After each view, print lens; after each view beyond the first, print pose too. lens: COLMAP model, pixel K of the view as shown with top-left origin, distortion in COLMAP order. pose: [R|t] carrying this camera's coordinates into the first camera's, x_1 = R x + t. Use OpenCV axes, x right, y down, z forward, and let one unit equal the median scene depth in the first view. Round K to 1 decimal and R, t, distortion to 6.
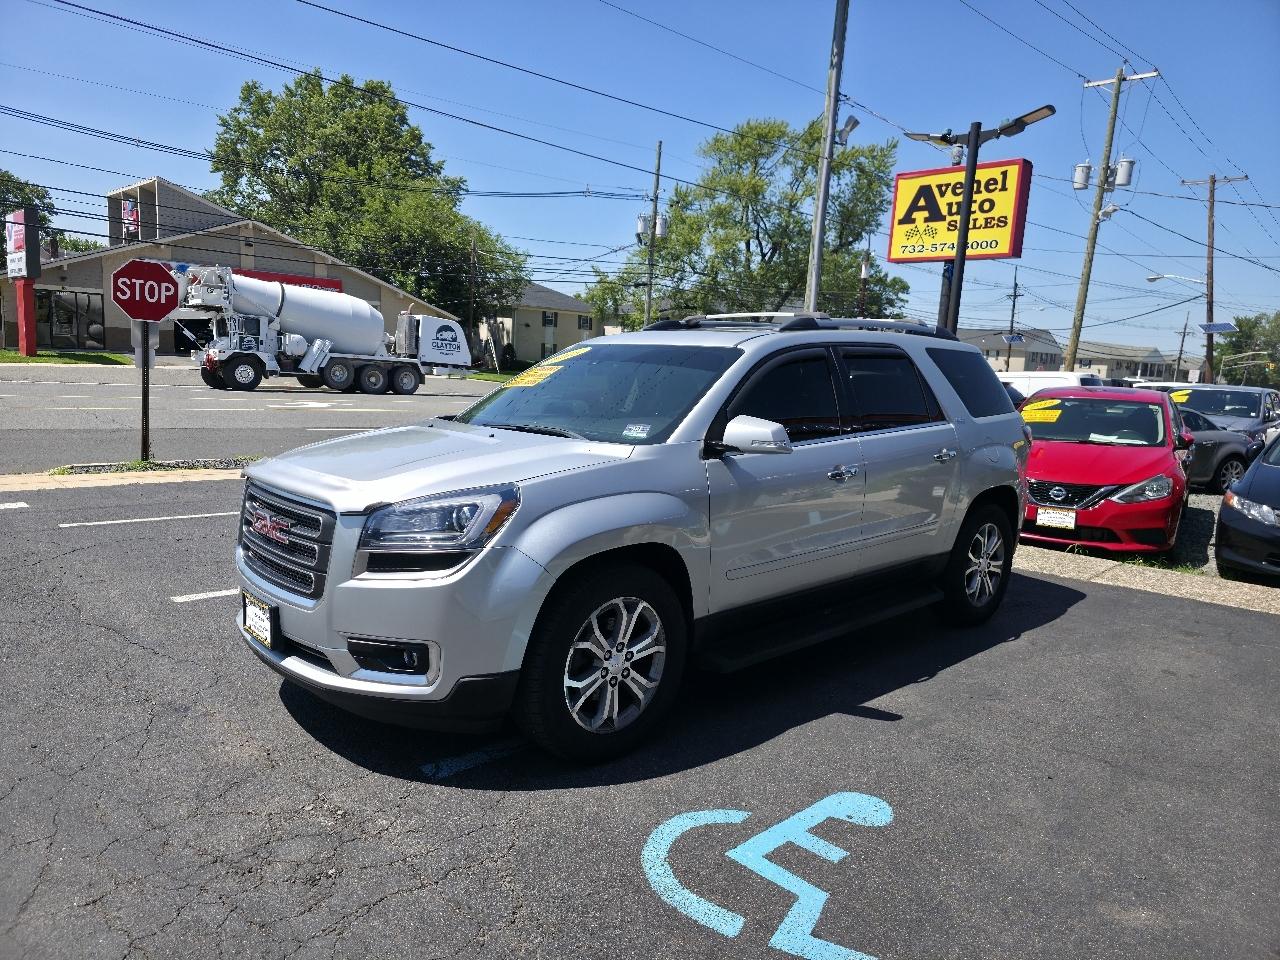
lens RADIAL K [[844.3, 0, 625.7], [0, 844.3, 480.4], [0, 0, 1]] dist [0.051892, -0.047919]
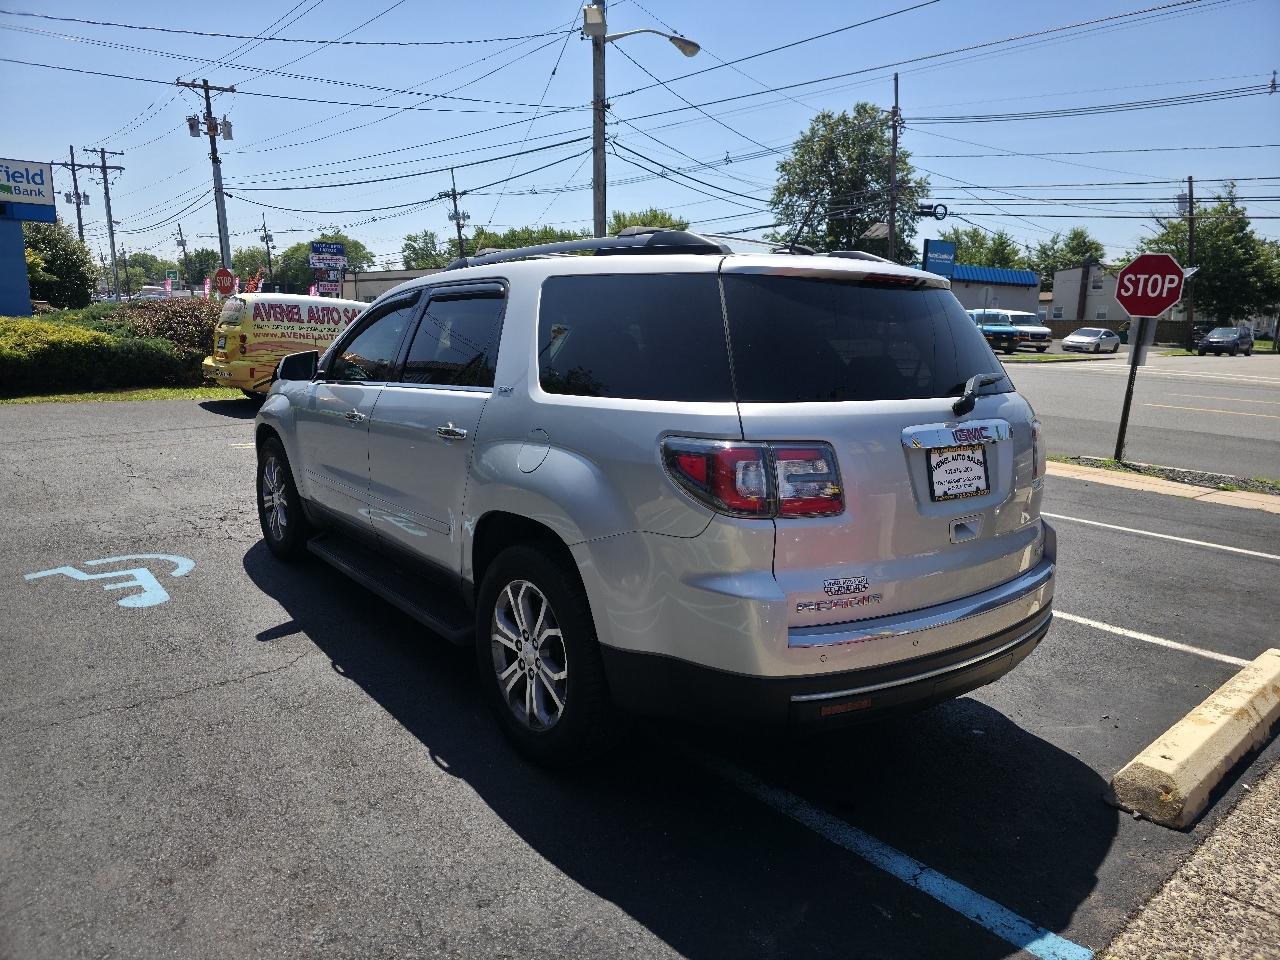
lens RADIAL K [[844.3, 0, 637.8], [0, 844.3, 482.6], [0, 0, 1]] dist [0.051892, -0.047919]
pose [[-0.072636, 0.138503, -0.987695, 0.425619], [-0.168811, 0.974315, 0.149041, -0.048141], [0.982968, 0.177560, -0.047390, 0.480314]]
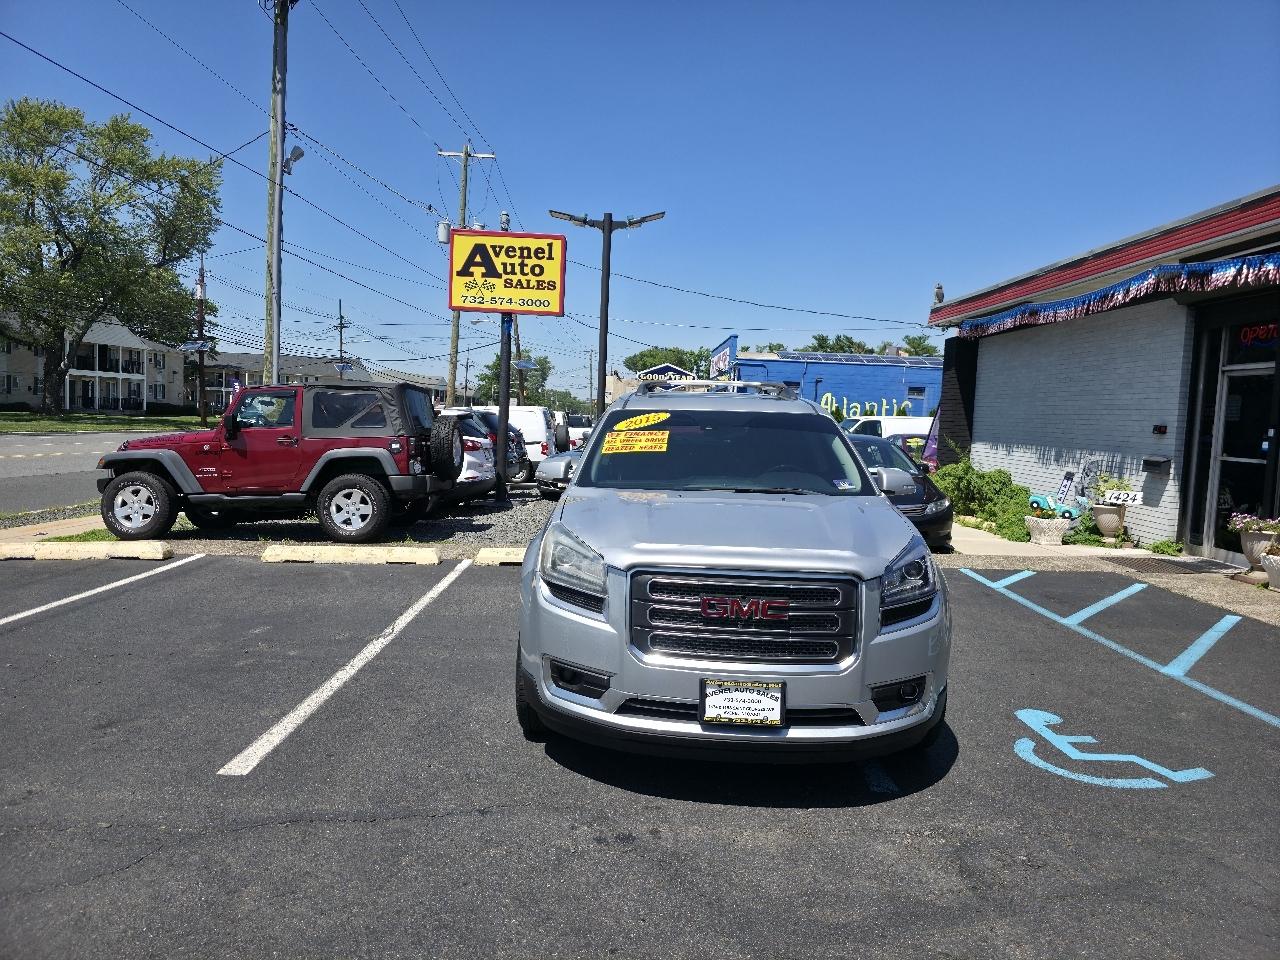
lens RADIAL K [[844.3, 0, 641.1], [0, 844.3, 474.6], [0, 0, 1]] dist [0.051892, -0.047919]
pose [[0.694164, -0.071642, 0.716242, -0.333156], [0.097014, 0.995268, 0.005528, -0.033923], [-0.713249, 0.065648, 0.697830, 0.101913]]
